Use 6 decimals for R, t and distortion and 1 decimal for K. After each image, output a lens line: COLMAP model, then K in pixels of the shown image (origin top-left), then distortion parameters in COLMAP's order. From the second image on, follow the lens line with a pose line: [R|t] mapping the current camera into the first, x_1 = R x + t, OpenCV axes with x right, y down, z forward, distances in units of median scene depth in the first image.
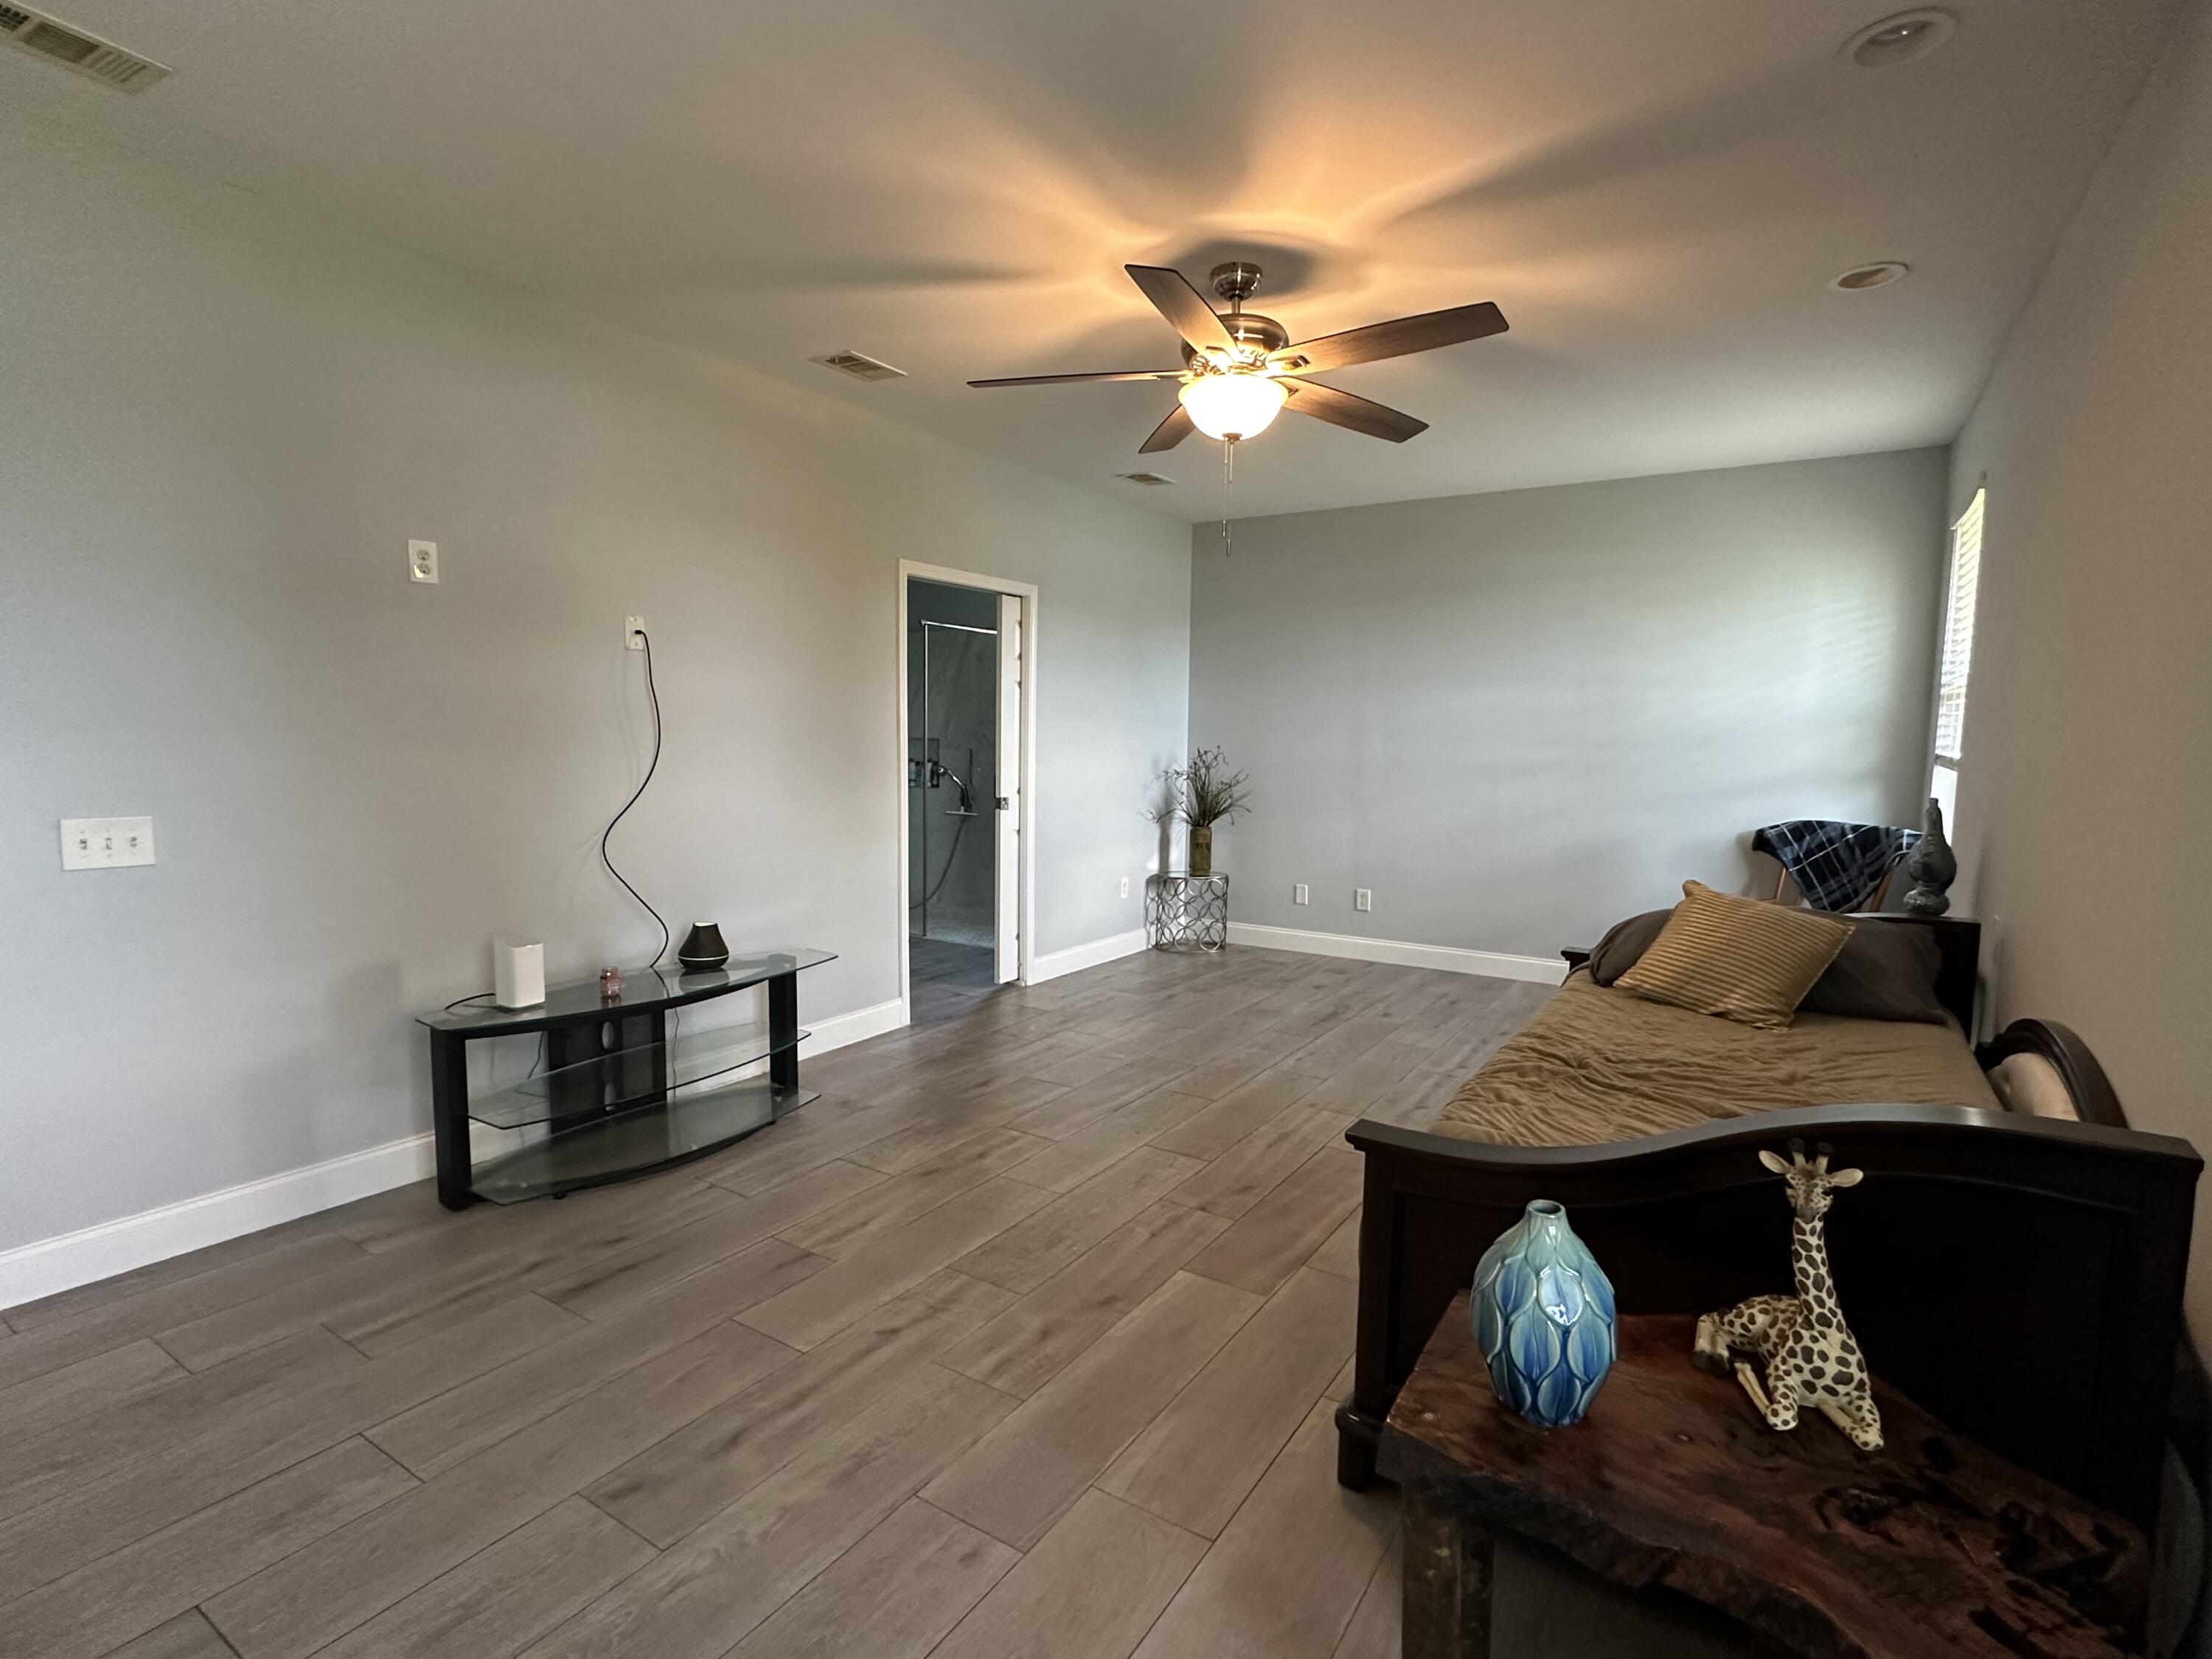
lens RADIAL K [[1084.3, 0, 1102.0], [0, 1084.3, 840.4], [0, 0, 1]] dist [-0.005130, 0.002904]
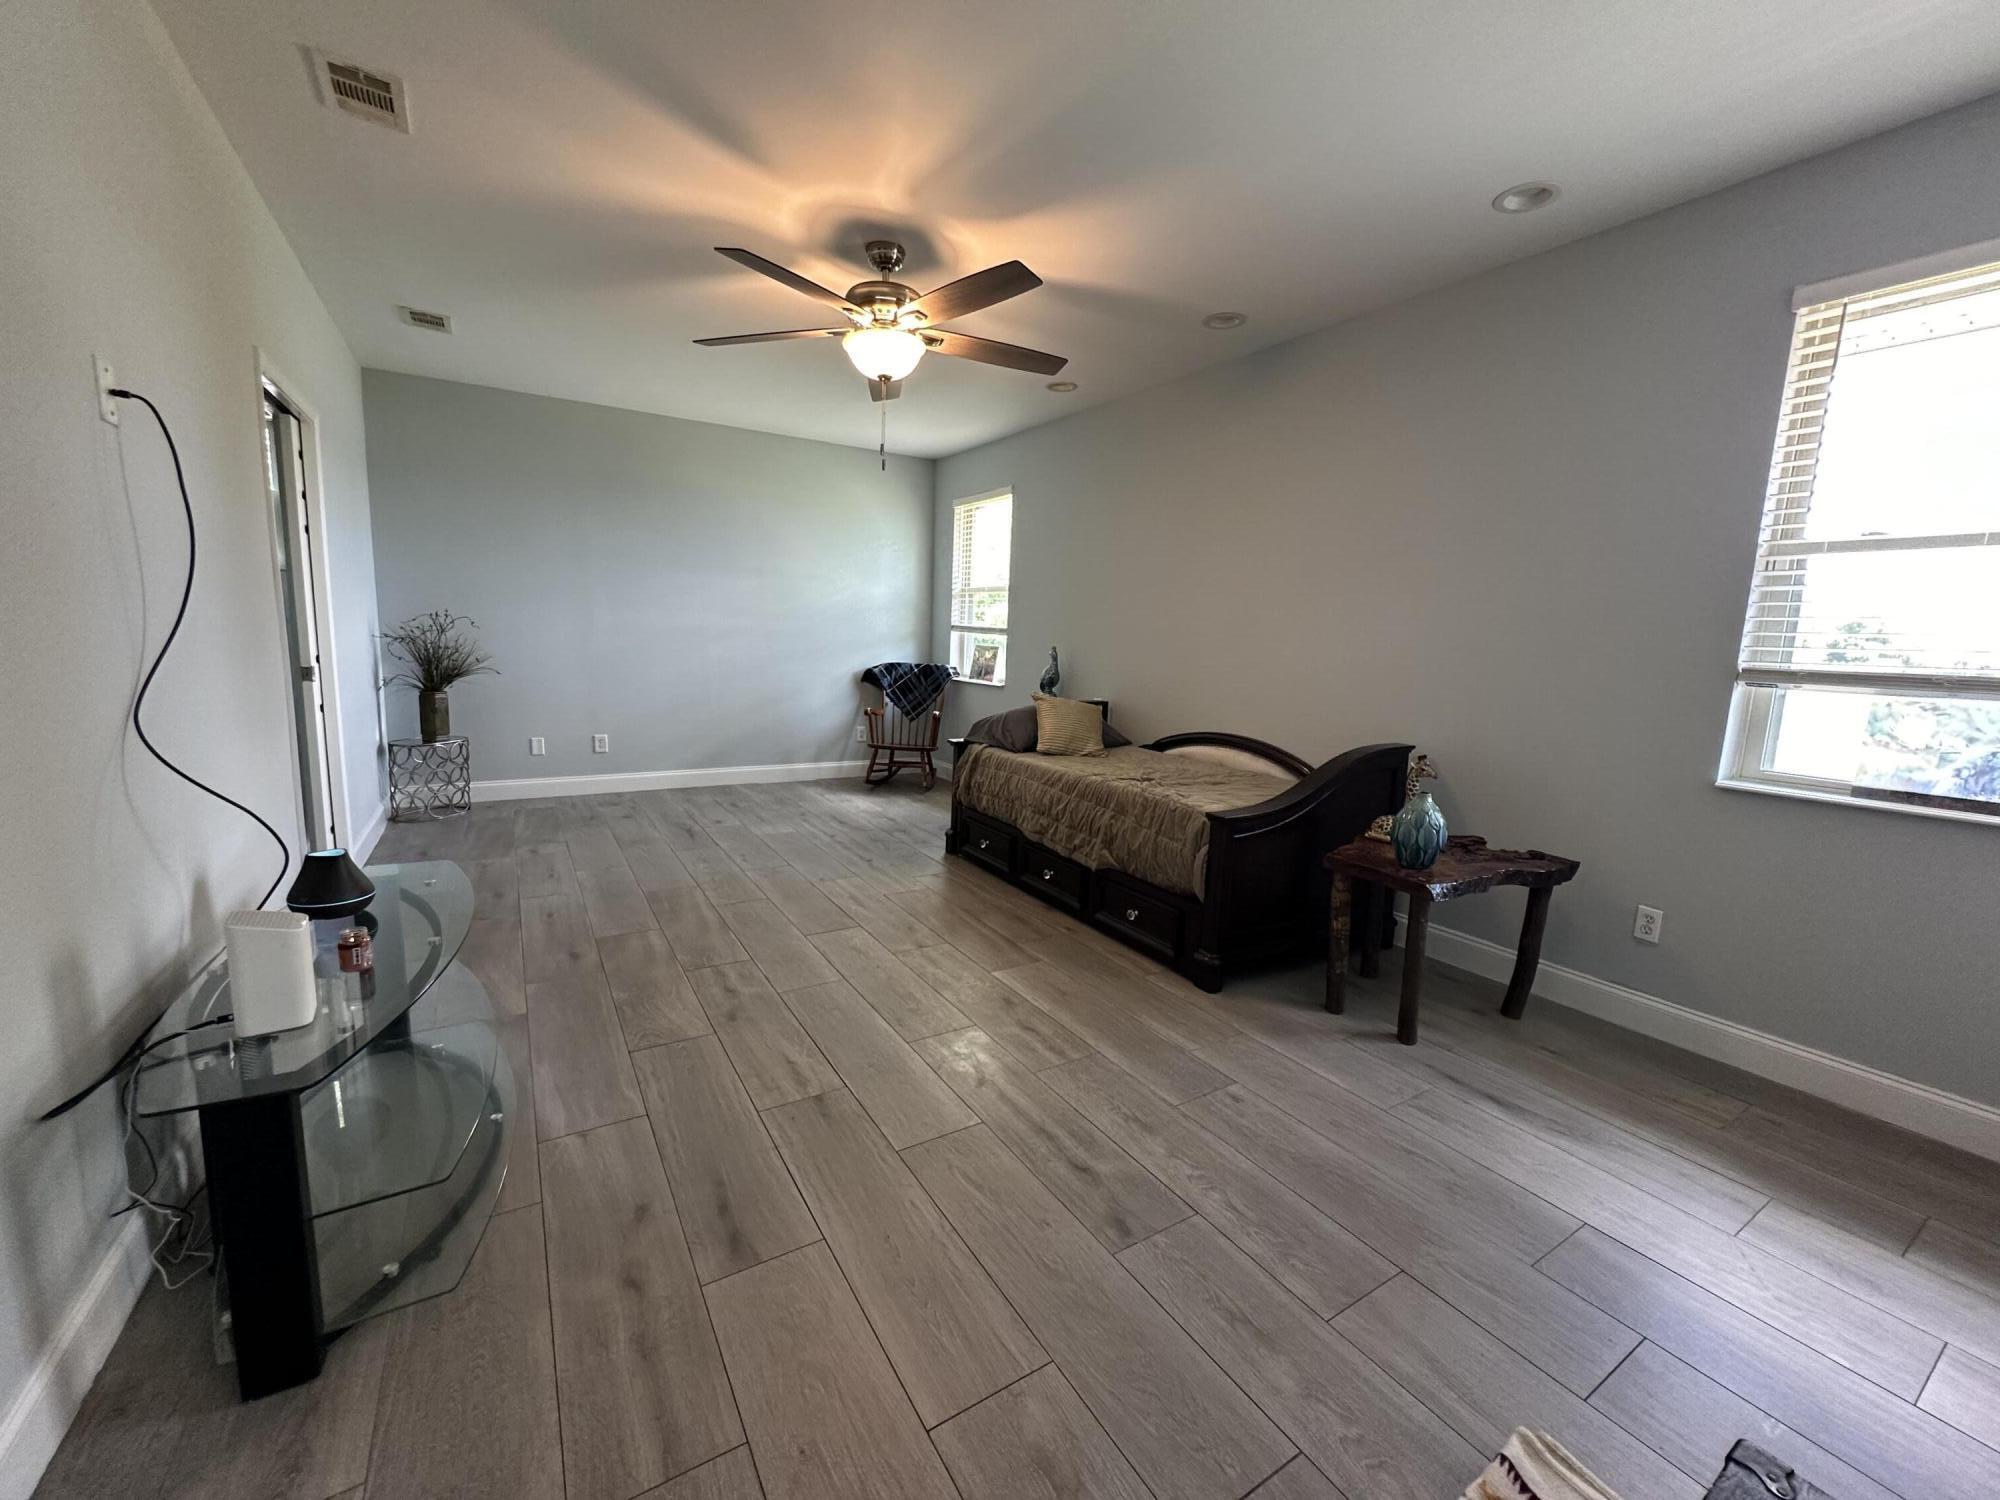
lens RADIAL K [[813.2, 0, 1005.3], [0, 813.2, 755.3], [0, 0, 1]] dist [-0.003558, 0.001088]
pose [[0.414567, -0.132832, 0.900272, -0.600941], [0.059210, 0.991131, 0.118972, -0.019212], [-0.908091, 0.003983, 0.418755, 0.354420]]
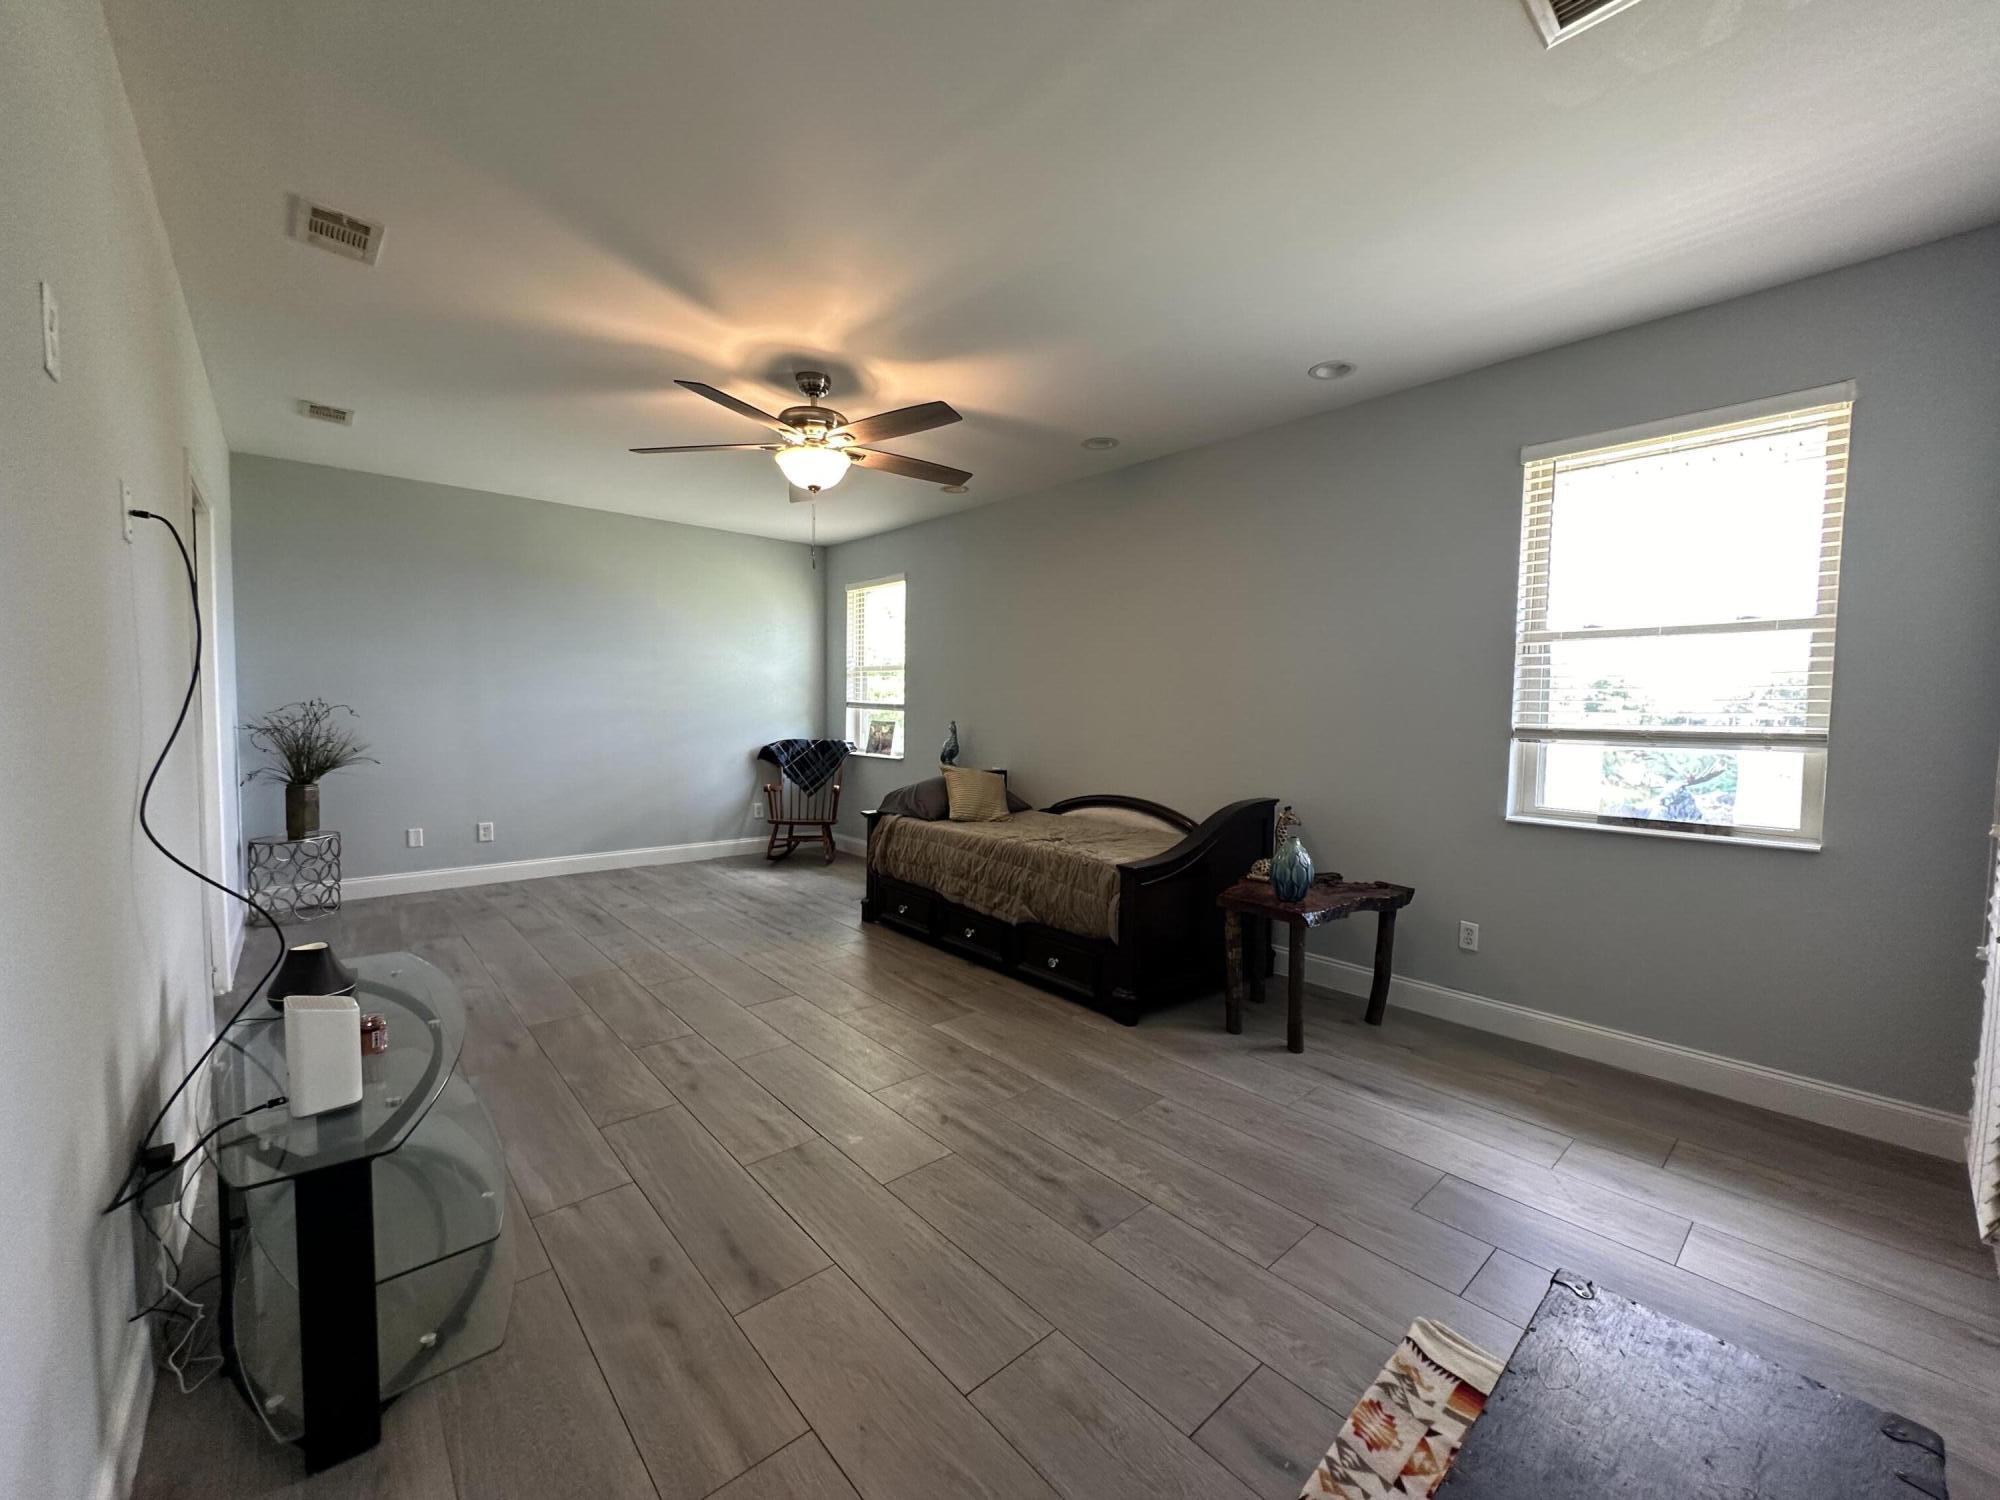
lens RADIAL K [[813.2, 0, 1011.3], [0, 813.2, 751.4], [0, 0, 1]] dist [-0.003558, 0.001088]
pose [[0.250614, -0.062110, 0.966093, -0.702258], [0.083825, 0.995584, 0.042261, -0.030883], [-0.964451, 0.070392, 0.254714, 0.380002]]
